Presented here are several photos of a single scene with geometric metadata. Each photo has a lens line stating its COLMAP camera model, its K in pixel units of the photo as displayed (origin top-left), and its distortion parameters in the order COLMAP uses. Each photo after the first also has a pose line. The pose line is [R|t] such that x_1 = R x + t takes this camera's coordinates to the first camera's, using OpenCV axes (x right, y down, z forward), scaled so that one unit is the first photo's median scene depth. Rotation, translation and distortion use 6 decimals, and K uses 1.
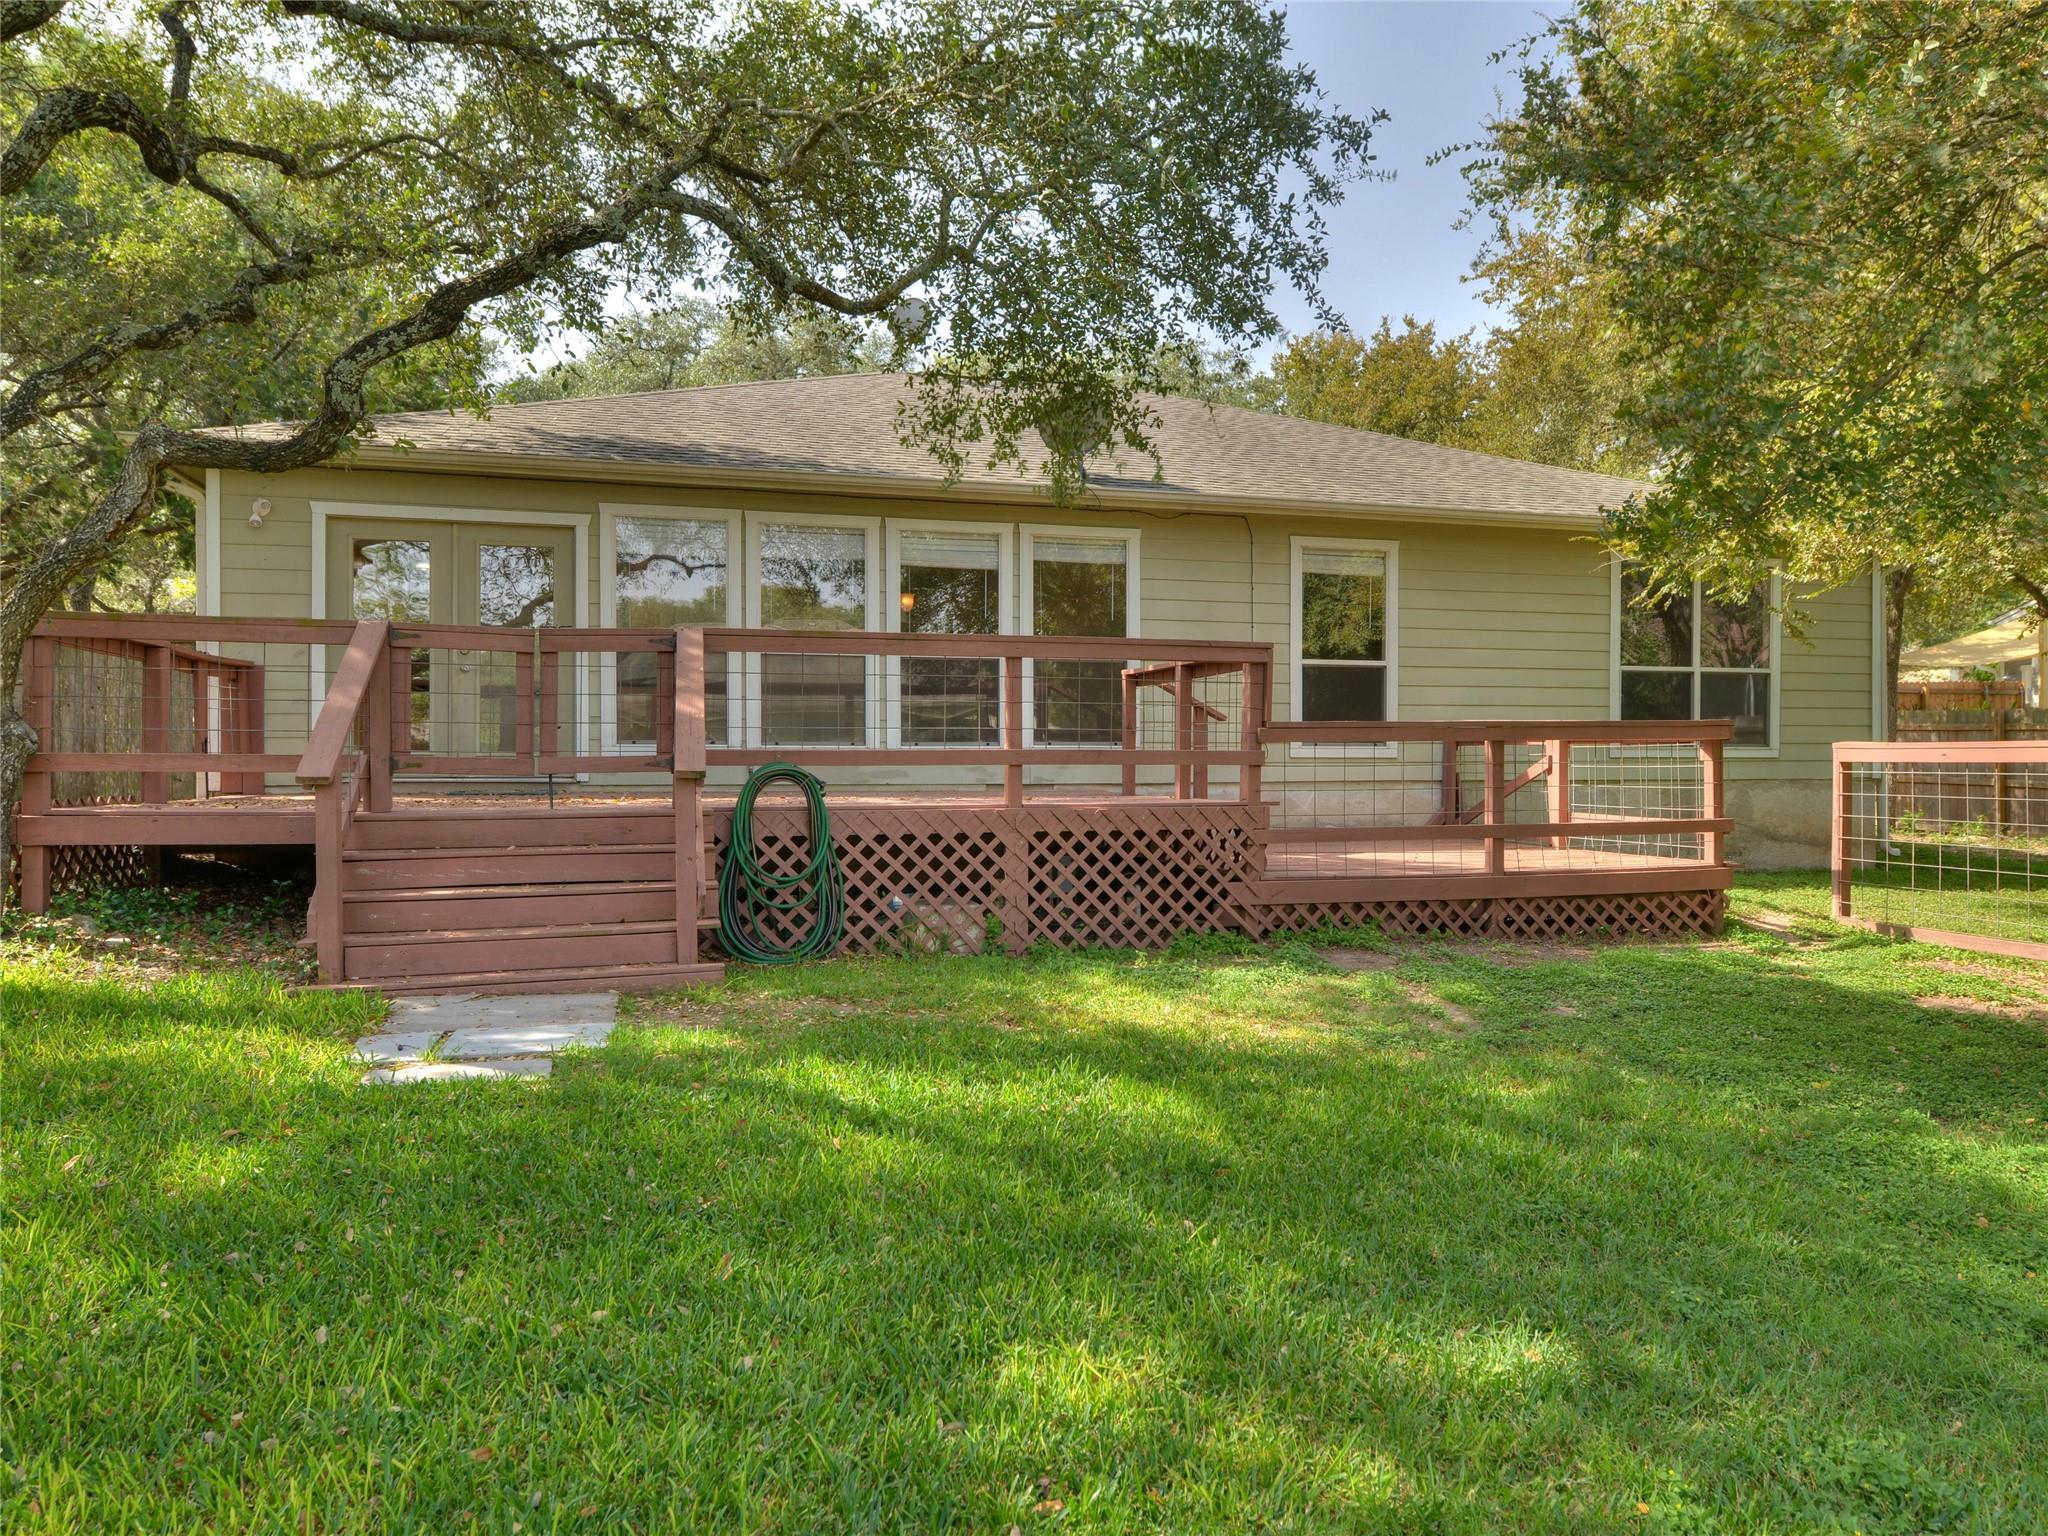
lens RADIAL K [[1319.4, 0, 1033.4], [0, 1319.4, 762.1], [0, 0, 1]] dist [-0.011168, -0.000283]
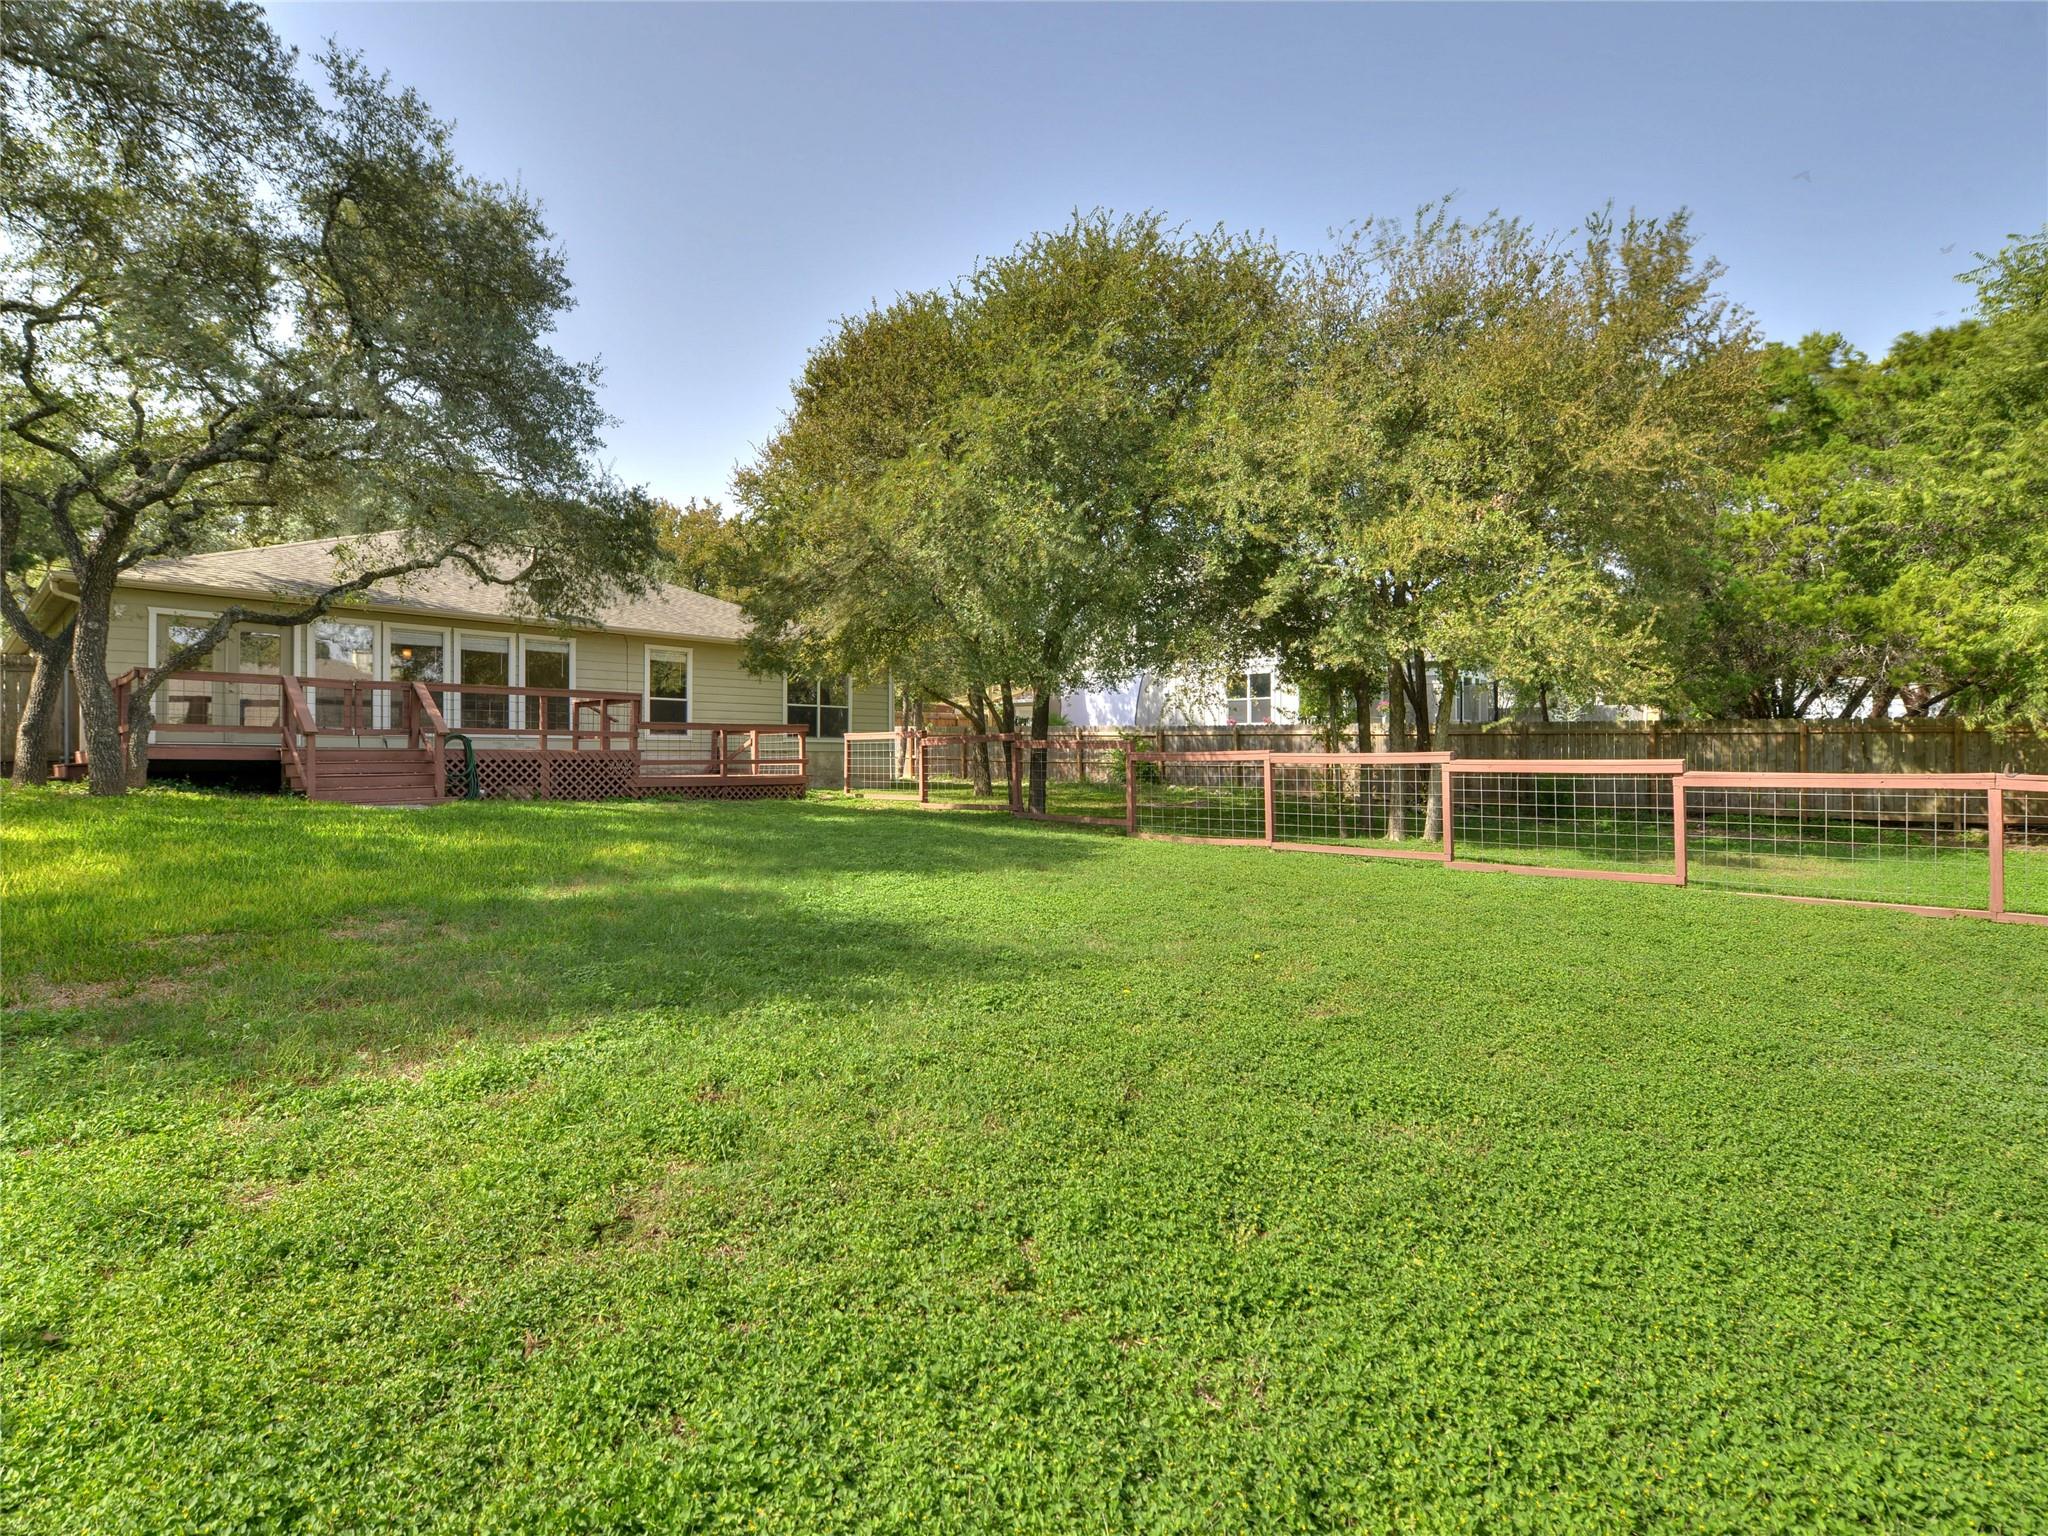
lens RADIAL K [[1007.6, 0, 1031.1], [0, 1007.6, 758.2], [0, 0, 1]] dist [-0.006879, -0.004978]
pose [[0.838586, -0.001301, 0.544767, -0.238671], [0.007236, 0.999936, -0.008750, 0.059335], [-0.544721, 0.011280, 0.838542, -1.021254]]
